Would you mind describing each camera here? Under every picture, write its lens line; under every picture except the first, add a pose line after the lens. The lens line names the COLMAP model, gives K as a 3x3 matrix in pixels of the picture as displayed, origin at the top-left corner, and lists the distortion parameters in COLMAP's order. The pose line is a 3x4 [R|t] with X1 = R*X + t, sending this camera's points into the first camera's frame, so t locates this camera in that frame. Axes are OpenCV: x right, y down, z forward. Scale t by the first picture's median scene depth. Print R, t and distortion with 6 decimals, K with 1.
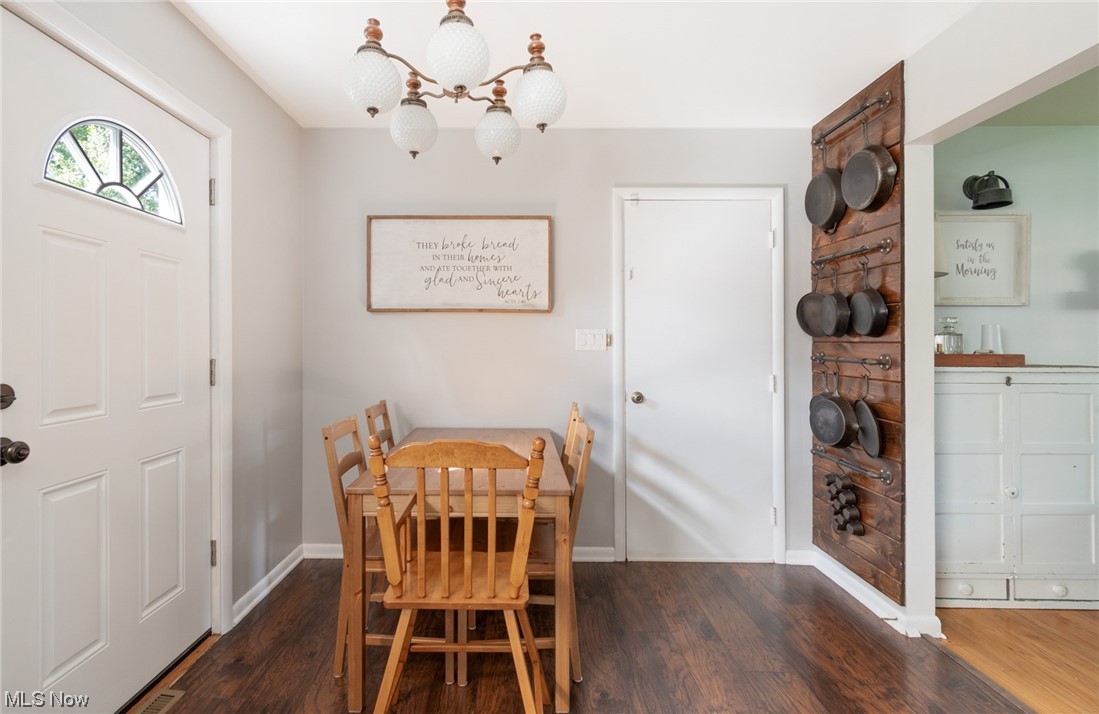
lens RADIAL K [[524.4, 0, 529.2], [0, 524.4, 342.7], [0, 0, 1]] dist [-0.001629, -0.000218]
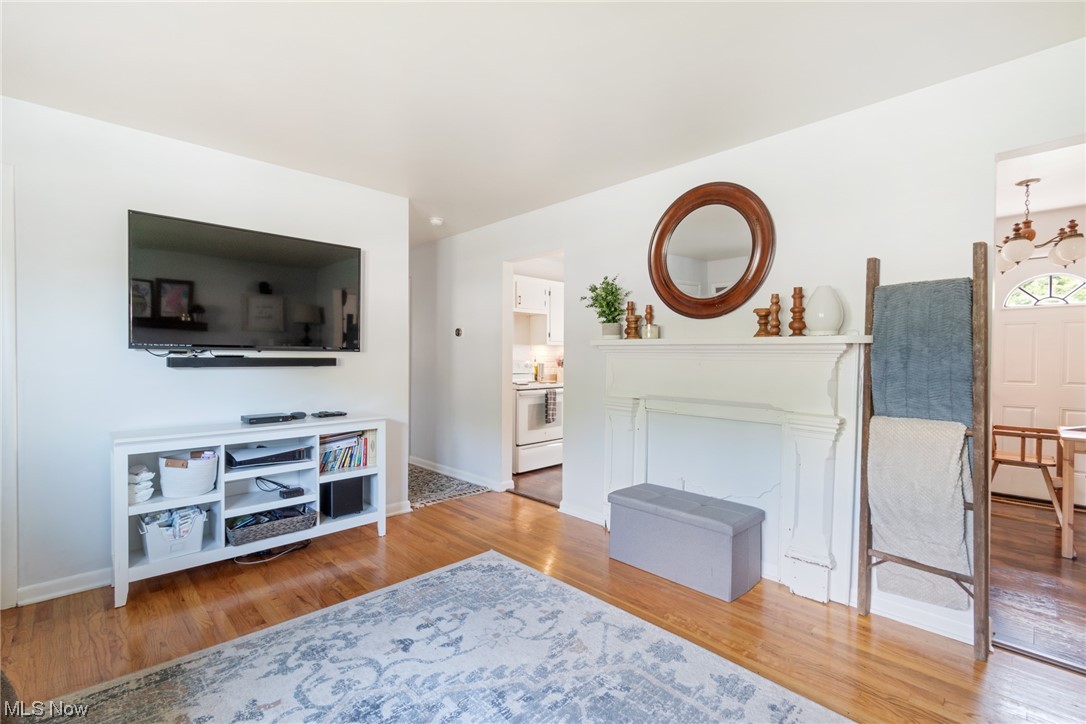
lens RADIAL K [[483.4, 0, 546.6], [0, 483.4, 367.5], [0, 0, 1]] dist [0.006144, -0.002788]
pose [[-0.716552, 0.007898, -0.697489, 1.546960], [-0.004086, 0.999871, 0.015520, 0.007544], [0.697522, 0.013970, -0.716428, 0.581149]]
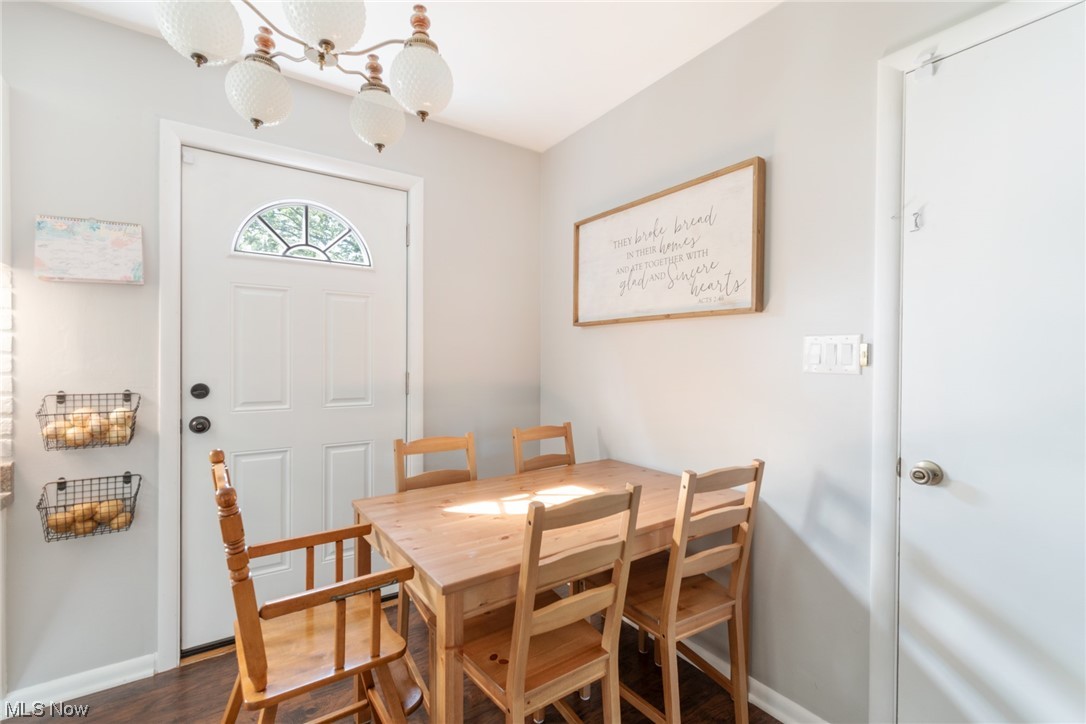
lens RADIAL K [[483.4, 0, 534.9], [0, 483.4, 368.0], [0, 0, 1]] dist [0.006144, -0.002788]
pose [[0.566542, 0.016320, -0.823871, 0.371732], [-0.001744, 0.999825, 0.018606, 0.000078], [0.824031, -0.009104, 0.566471, 0.452813]]
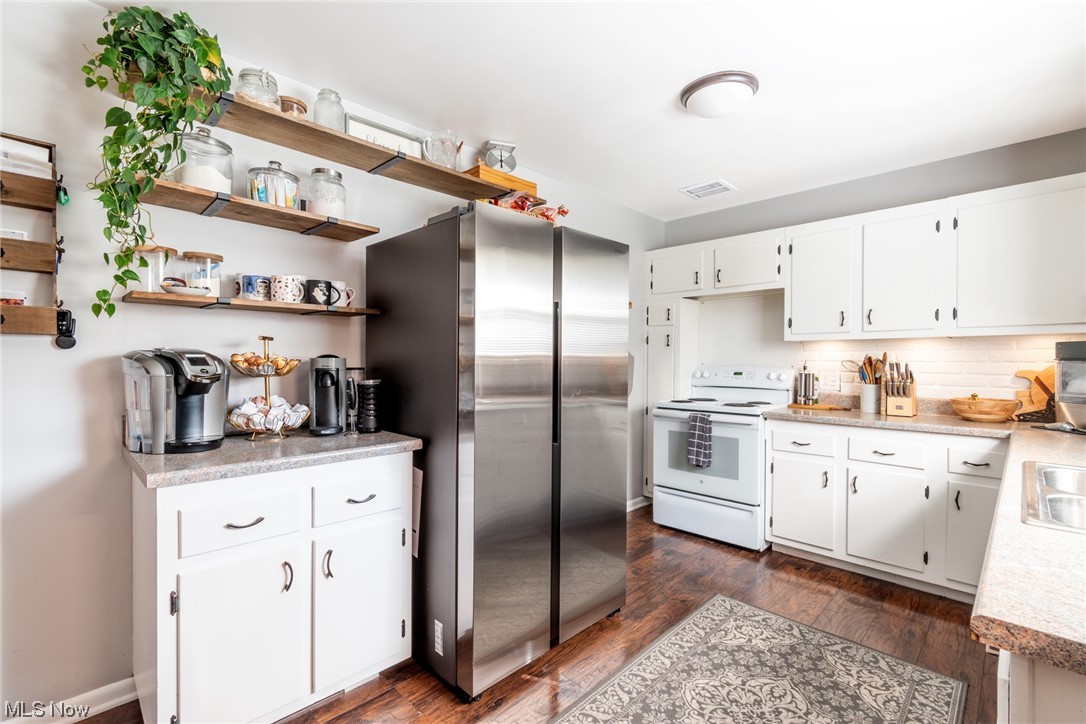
lens RADIAL K [[483.4, 0, 544.7], [0, 483.4, 372.7], [0, 0, 1]] dist [0.006144, -0.002788]
pose [[-0.712648, -0.022984, 0.701145, -0.230263], [-0.009177, 0.999683, 0.023443, -0.000977], [-0.701462, 0.010272, -0.712633, 0.365963]]
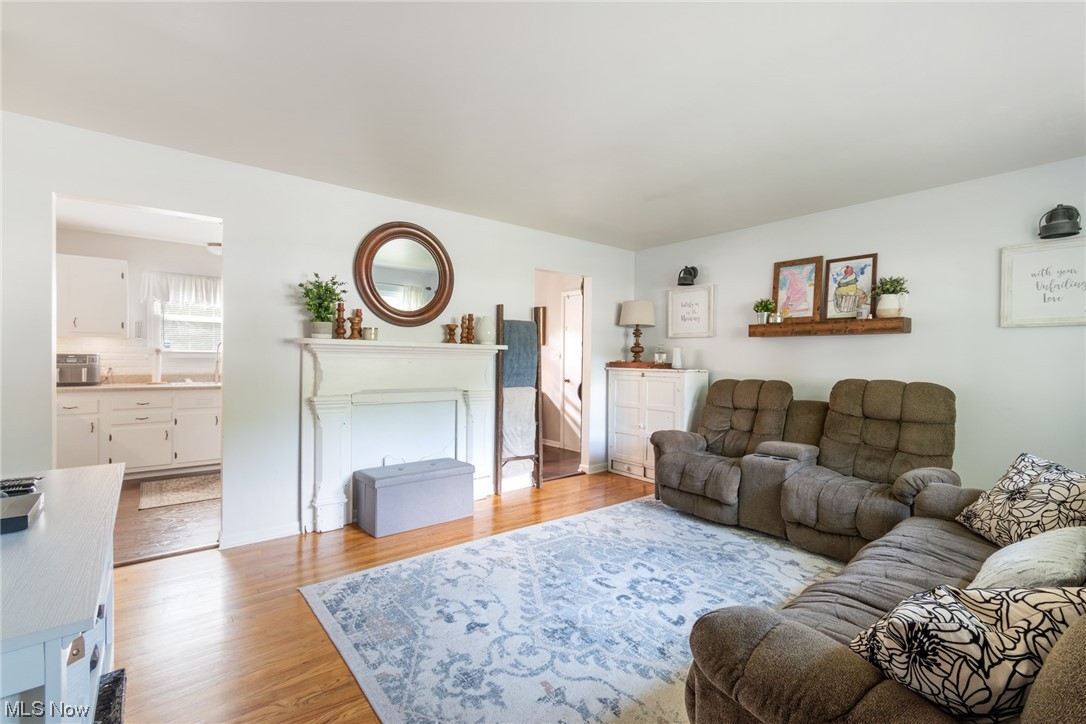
lens RADIAL K [[483.4, 0, 544.6], [0, 483.4, 367.9], [0, 0, 1]] dist [0.006144, -0.002788]
pose [[0.631899, 0.021431, -0.774754, 1.857915], [-0.004688, 0.999705, 0.023829, -0.001526], [0.775036, -0.011426, 0.631813, -0.467837]]
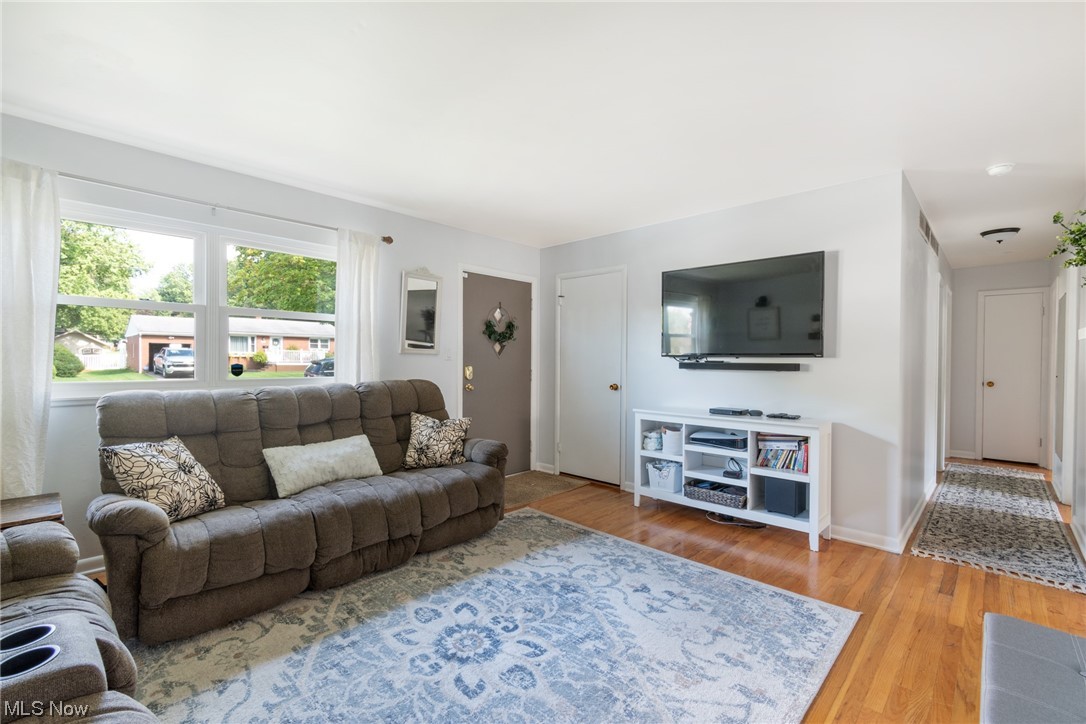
lens RADIAL K [[483.4, 0, 541.8], [0, 483.4, 363.9], [0, 0, 1]] dist [0.006144, -0.002788]
pose [[-0.723036, -0.015350, 0.690639, 0.722381], [-0.013704, 0.999875, 0.007875, 0.004884], [-0.690674, -0.003770, -0.723156, 0.708615]]
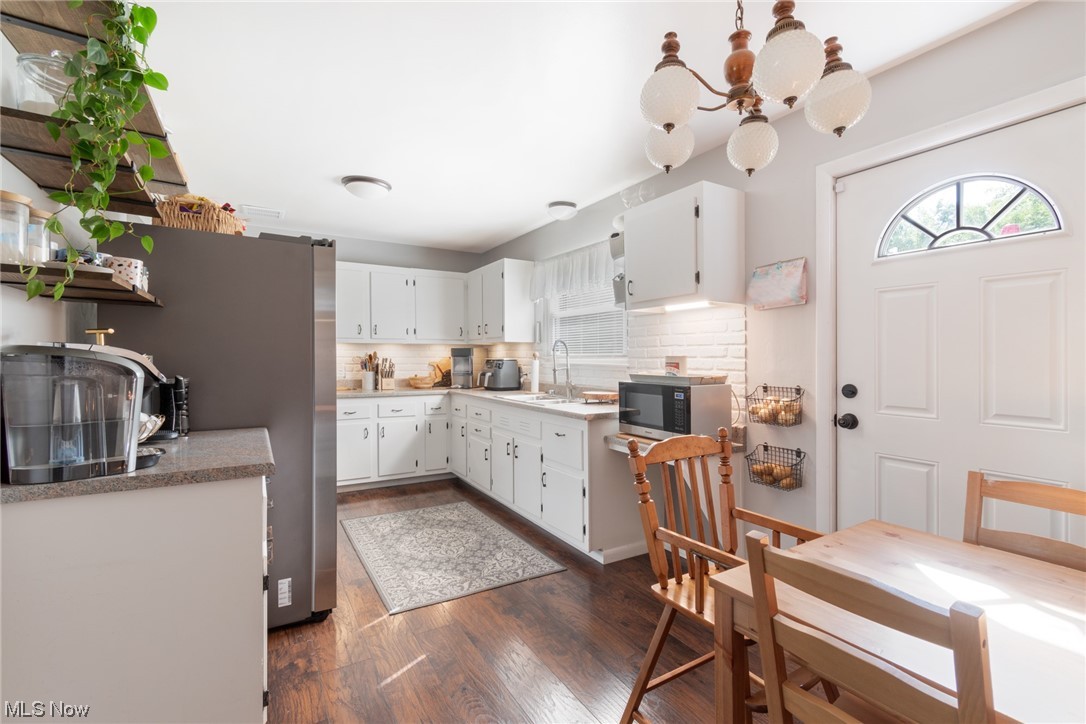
lens RADIAL K [[483.4, 0, 546.5], [0, 483.4, 376.9], [0, 0, 1]] dist [0.006144, -0.002788]
pose [[-0.854615, 0.018368, -0.518937, 0.346061], [-0.001759, 0.999266, 0.038268, -0.004771], [0.519259, 0.033617, -0.853956, 0.862230]]
